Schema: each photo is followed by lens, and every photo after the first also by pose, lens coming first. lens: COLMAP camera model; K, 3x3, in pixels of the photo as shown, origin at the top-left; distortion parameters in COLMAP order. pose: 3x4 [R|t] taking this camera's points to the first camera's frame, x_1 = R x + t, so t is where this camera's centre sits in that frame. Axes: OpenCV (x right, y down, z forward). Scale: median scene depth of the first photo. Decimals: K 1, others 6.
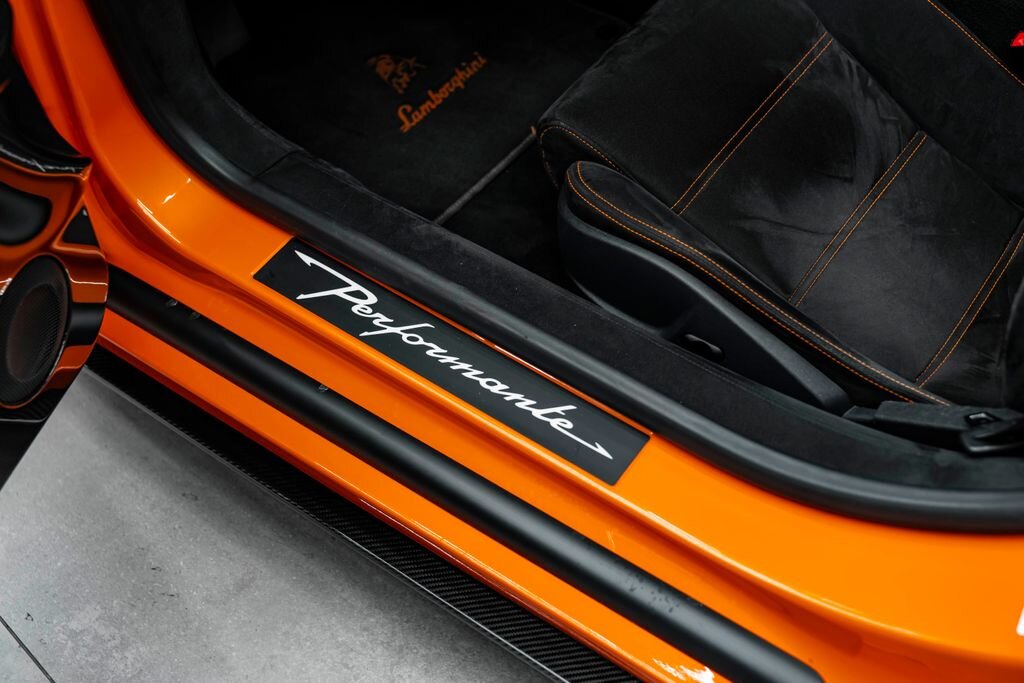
lens RADIAL K [[1304.2, 0, 515.1], [0, 1304.2, 339.5], [0, 0, 1]] dist [0.031408, 0.000000]
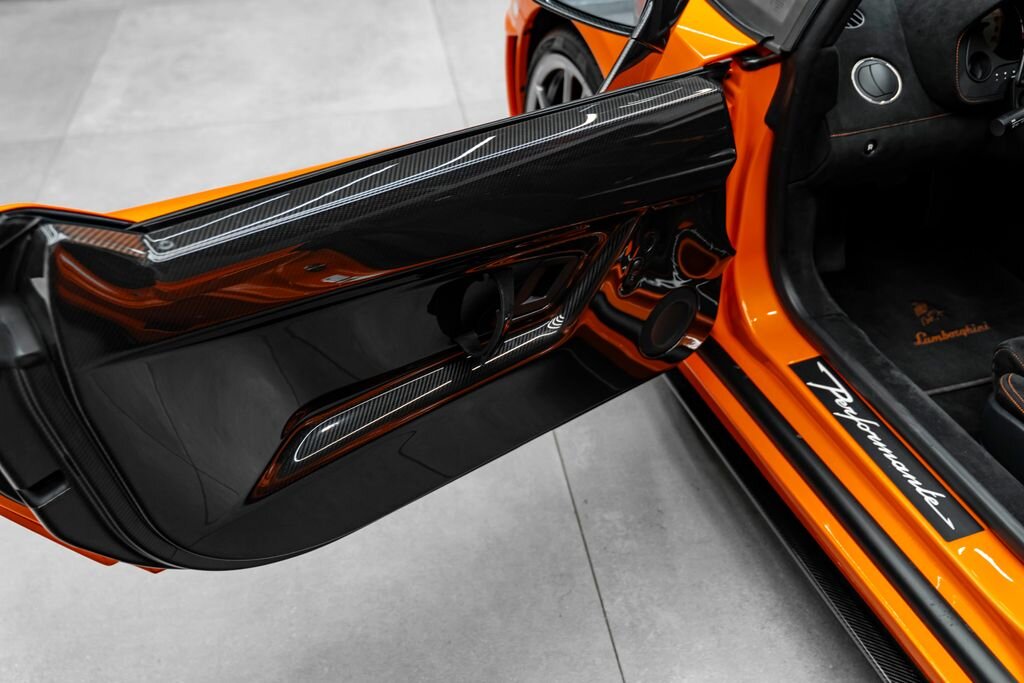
lens RADIAL K [[1064.6, 0, 511.2], [0, 1064.6, 342.4], [0, 0, 1]] dist [-0.012747, 0.000000]
pose [[0.809898, 0.342033, -0.476527, 0.150592], [-0.447425, 0.885570, -0.124807, 0.249552], [0.379310, 0.314291, 0.870256, -0.333066]]
